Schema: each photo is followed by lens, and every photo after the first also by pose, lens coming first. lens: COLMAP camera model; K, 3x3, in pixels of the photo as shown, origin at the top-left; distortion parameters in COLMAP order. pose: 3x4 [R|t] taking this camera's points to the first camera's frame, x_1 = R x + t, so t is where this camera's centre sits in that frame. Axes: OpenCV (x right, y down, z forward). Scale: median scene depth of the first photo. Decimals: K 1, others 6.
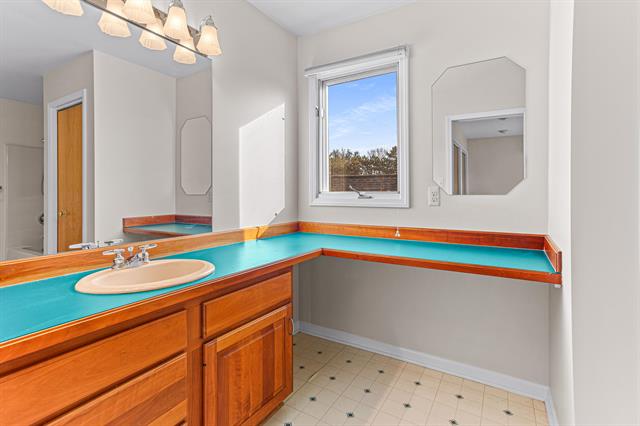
lens RADIAL K [[319.6, 0, 317.9], [0, 319.6, 194.6], [0, 0, 1]] dist [-0.000411, -0.000082]
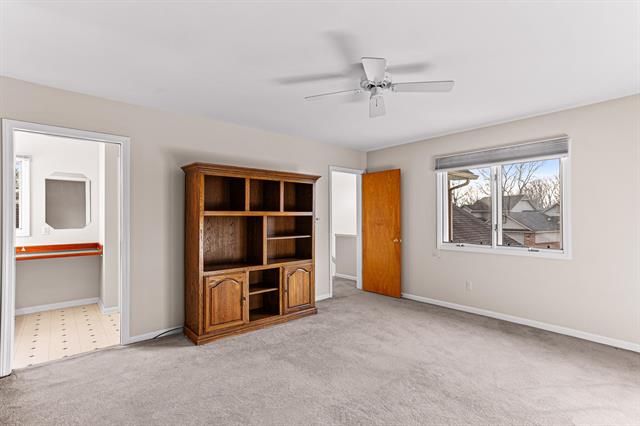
lens RADIAL K [[307.7, 0, 320.0], [0, 307.7, 213.0], [0, 0, 1]] dist [-0.000011, 0.000073]
pose [[0.320839, 0.013065, 0.947044, -1.325643], [0.005724, 0.999860, -0.015732, -0.086529], [-0.947116, 0.010468, 0.320719, -1.862181]]
